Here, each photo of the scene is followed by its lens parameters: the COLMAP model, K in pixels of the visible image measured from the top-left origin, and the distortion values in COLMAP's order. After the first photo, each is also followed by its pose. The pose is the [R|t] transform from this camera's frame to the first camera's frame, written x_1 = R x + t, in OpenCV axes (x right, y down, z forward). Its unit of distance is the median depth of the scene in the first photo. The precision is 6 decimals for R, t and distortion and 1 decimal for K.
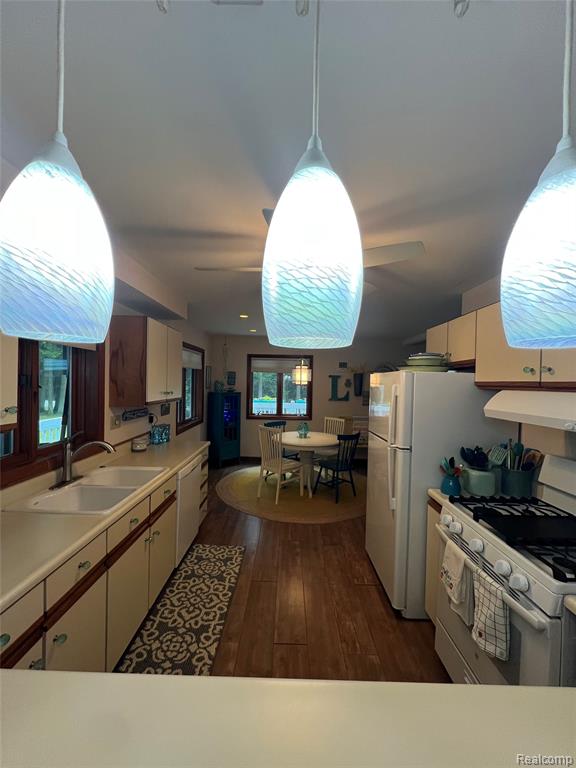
lens RADIAL K [[308.0, 0, 285.0], [0, 308.0, 385.9], [0, 0, 1]] dist [-0.001791, 0.000834]
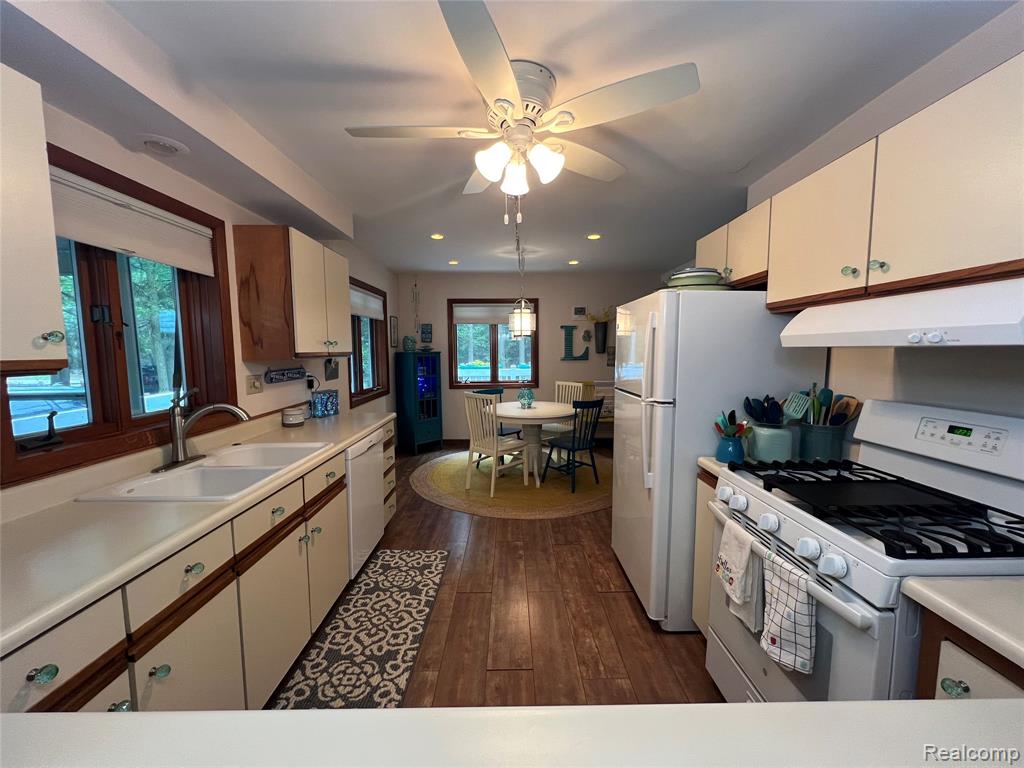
lens RADIAL K [[410.5, 0, 514.2], [0, 410.5, 385.4], [0, 0, 1]] dist [-0.001118, 0.000120]
pose [[0.999380, -0.027389, 0.022106, 0.022703], [0.025531, 0.996440, 0.080341, 0.079797], [-0.024228, -0.079727, 0.996522, 0.075208]]
